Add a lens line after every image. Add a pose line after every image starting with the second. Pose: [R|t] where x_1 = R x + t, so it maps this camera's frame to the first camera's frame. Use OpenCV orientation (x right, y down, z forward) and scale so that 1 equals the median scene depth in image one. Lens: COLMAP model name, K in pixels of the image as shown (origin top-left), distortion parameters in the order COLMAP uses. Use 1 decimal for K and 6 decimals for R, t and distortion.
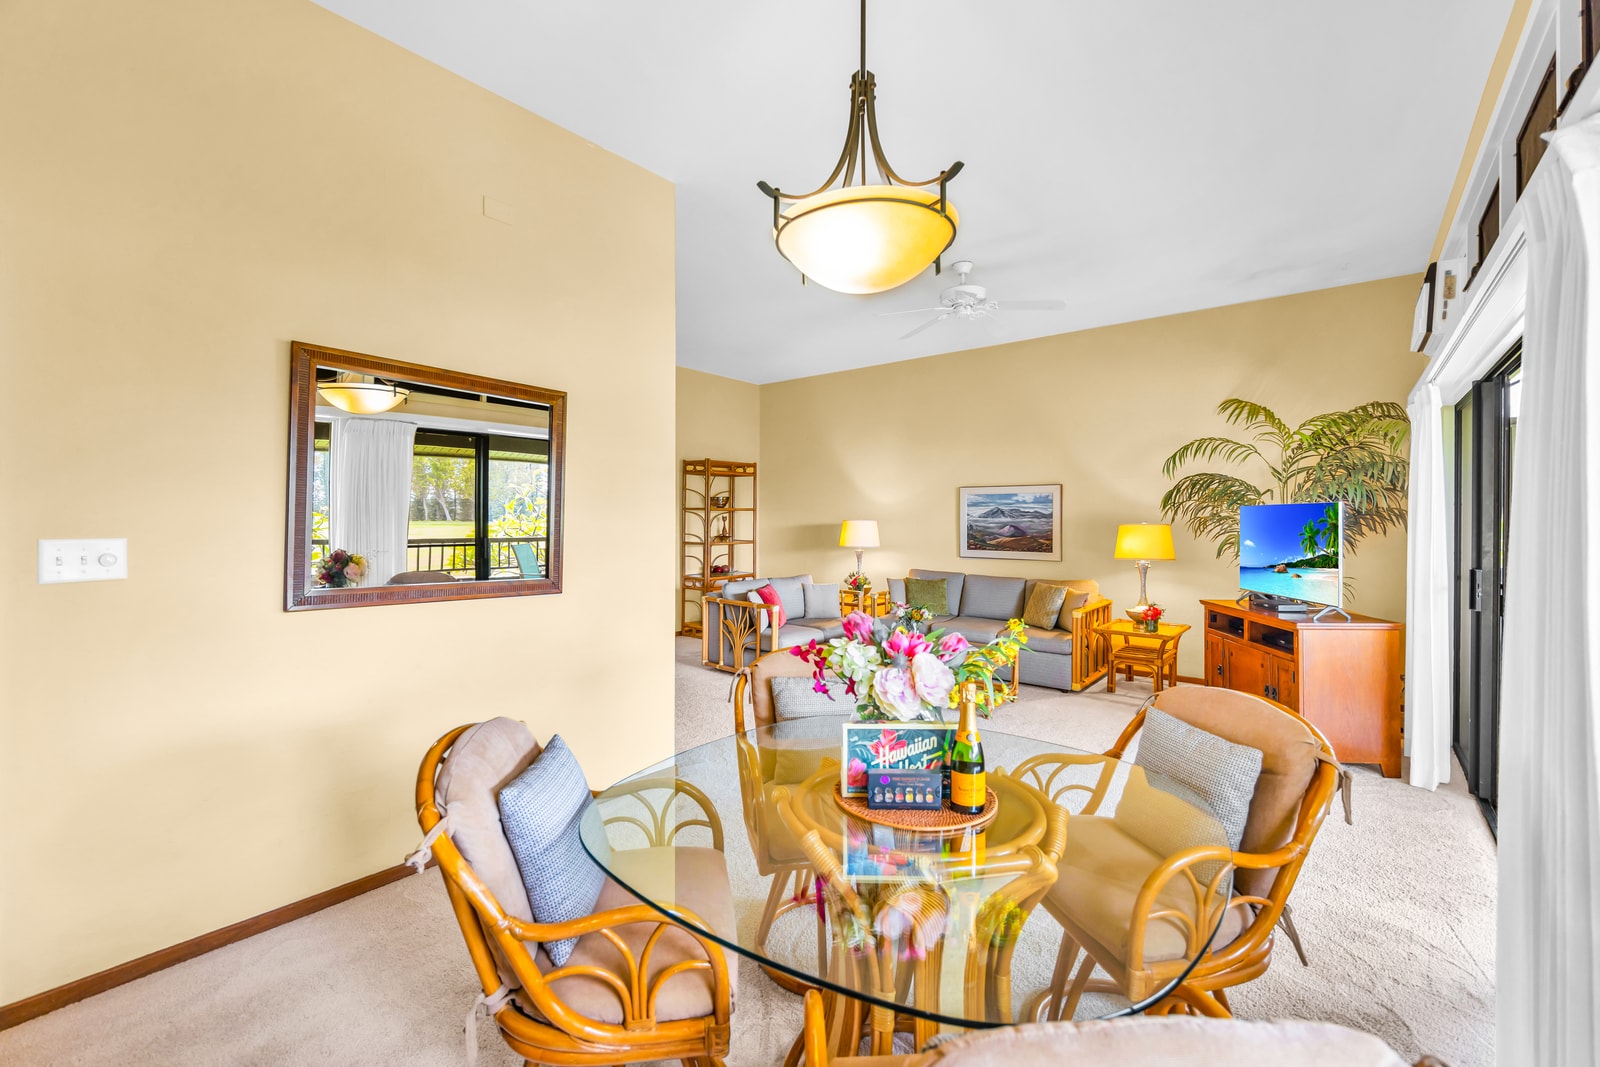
lens RADIAL K [[672.4, 0, 812.8], [0, 672.4, 533.4], [0, 0, 1]] dist [-0.001735, -0.000064]
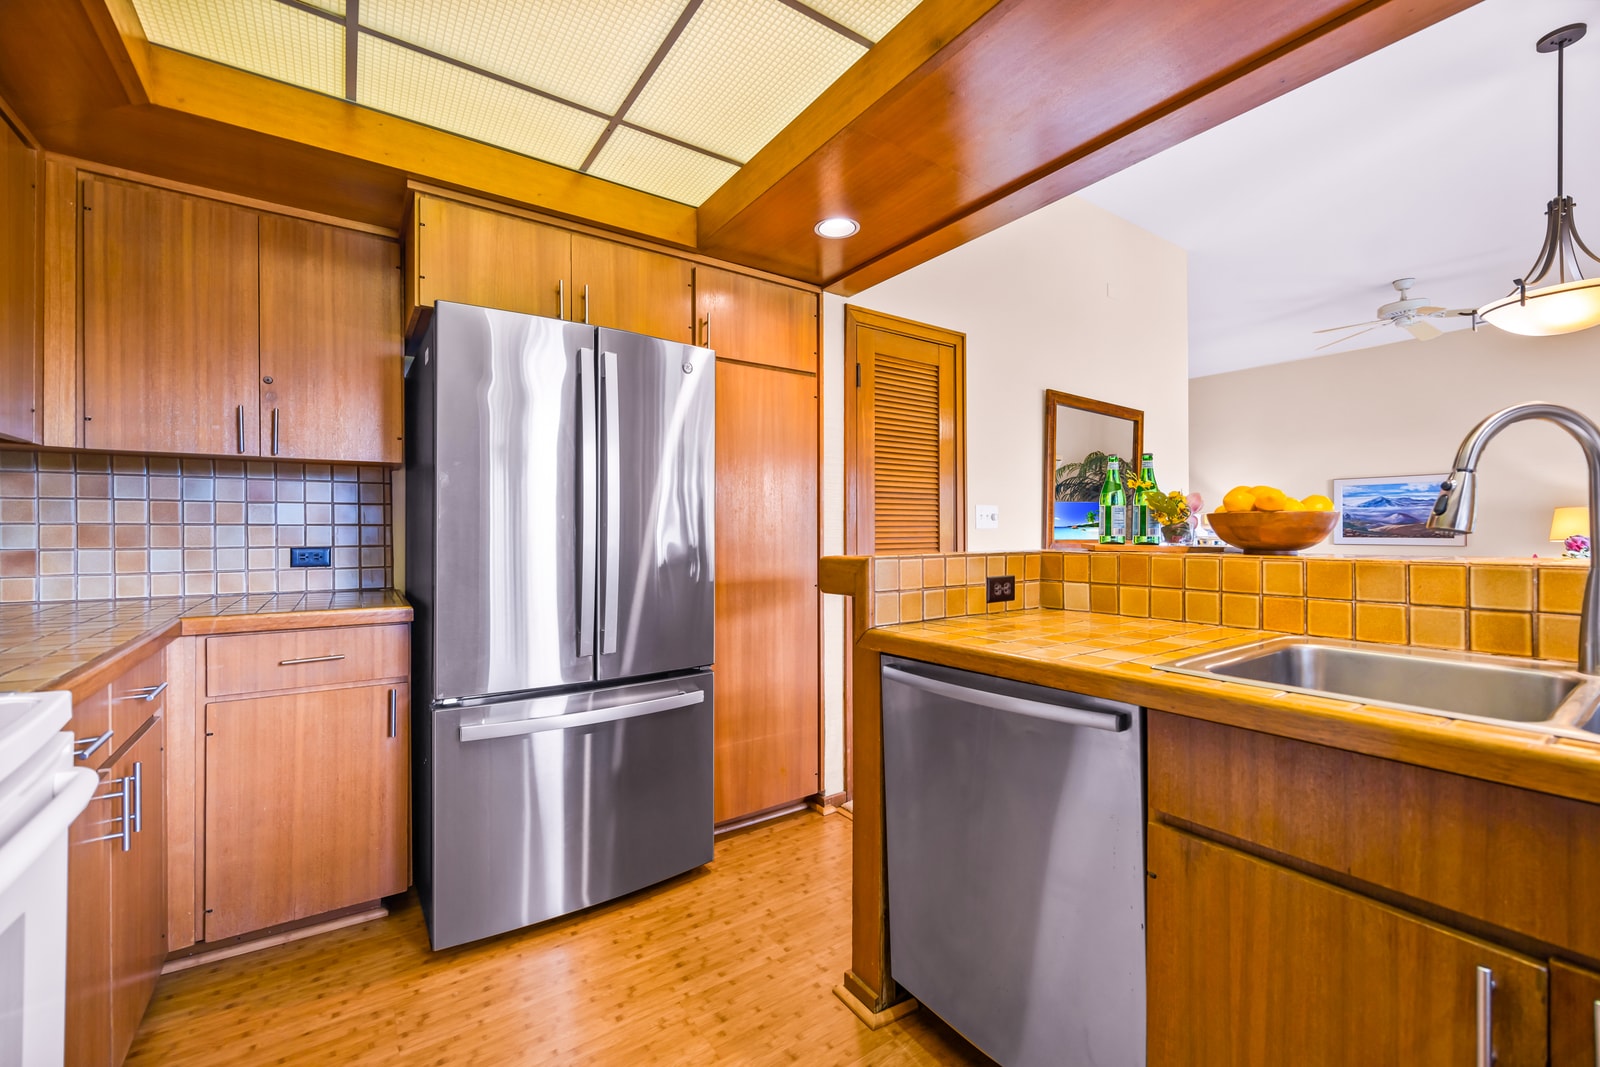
lens RADIAL K [[641.8, 0, 791.4], [0, 641.8, 531.8], [0, 0, 1]] dist [-0.002339, -0.000248]
pose [[0.953460, -0.005921, -0.301463, -0.323072], [0.000426, 0.999833, -0.018291, 0.035992], [0.301521, 0.017311, 0.953302, -0.258243]]
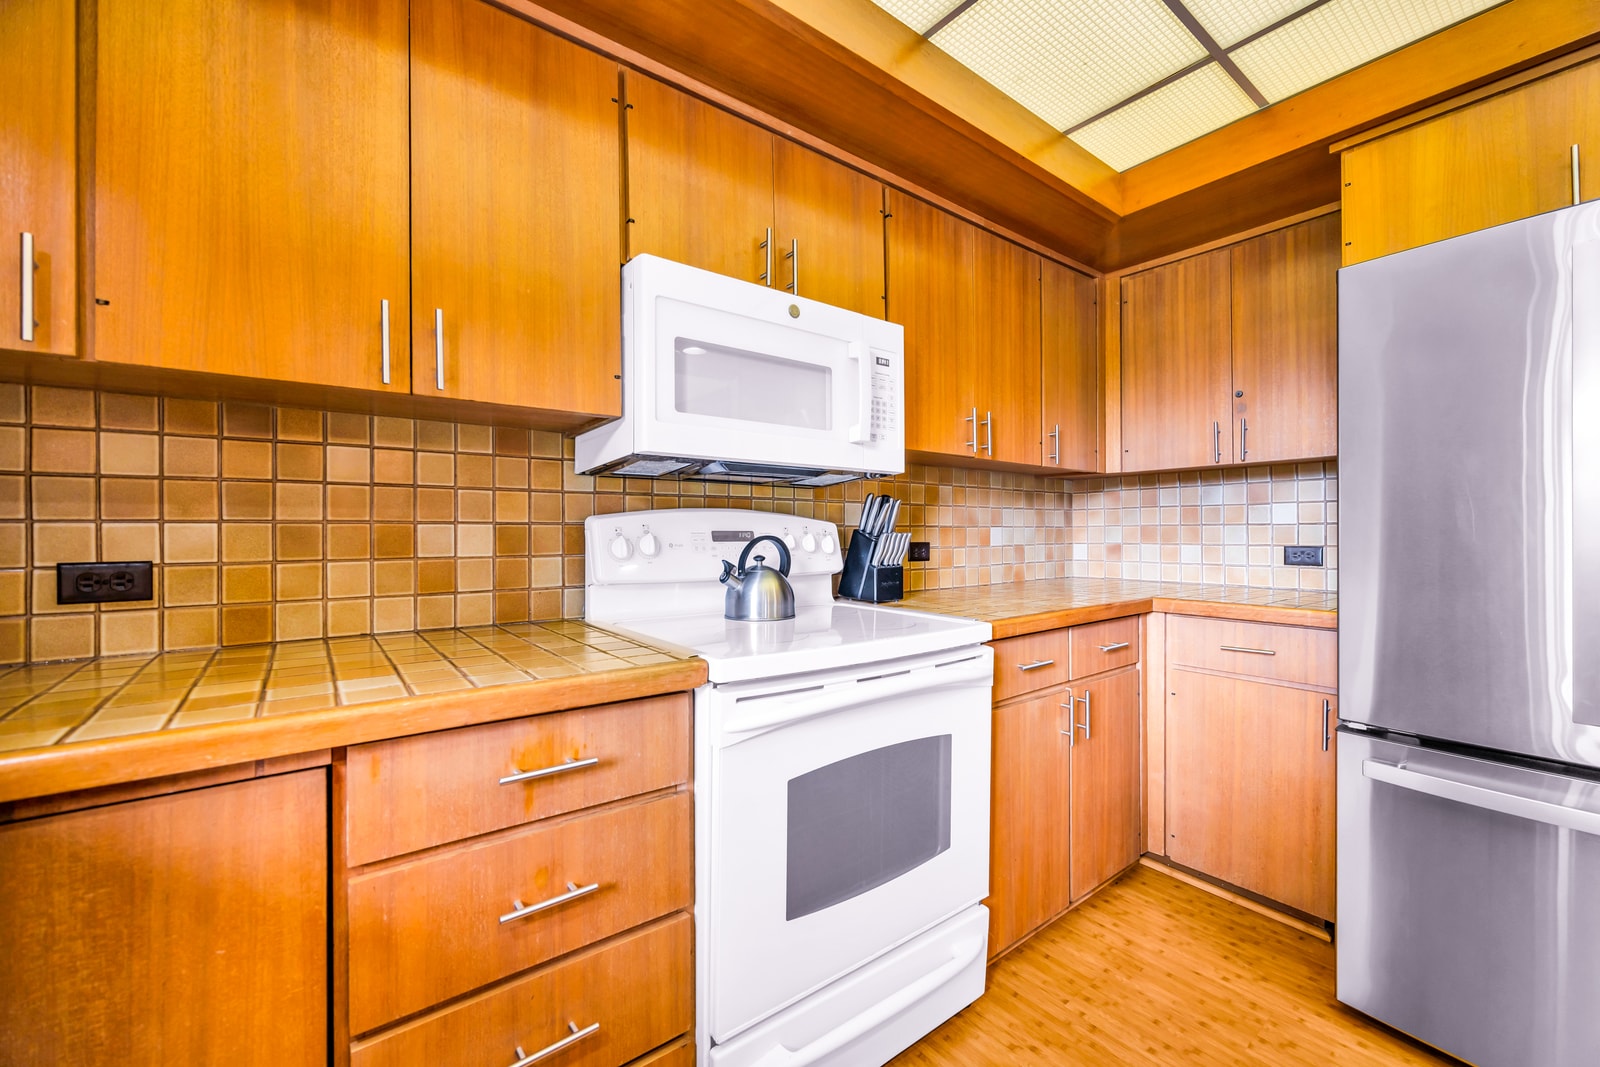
lens RADIAL K [[660.6, 0, 806.7], [0, 660.6, 536.2], [0, 0, 1]] dist [-0.007104, 0.000071]
pose [[-0.248256, 0.001492, -0.968693, -0.250435], [-0.016699, 0.999844, 0.005819, 0.034803], [0.968550, 0.017620, -0.248193, -0.166245]]
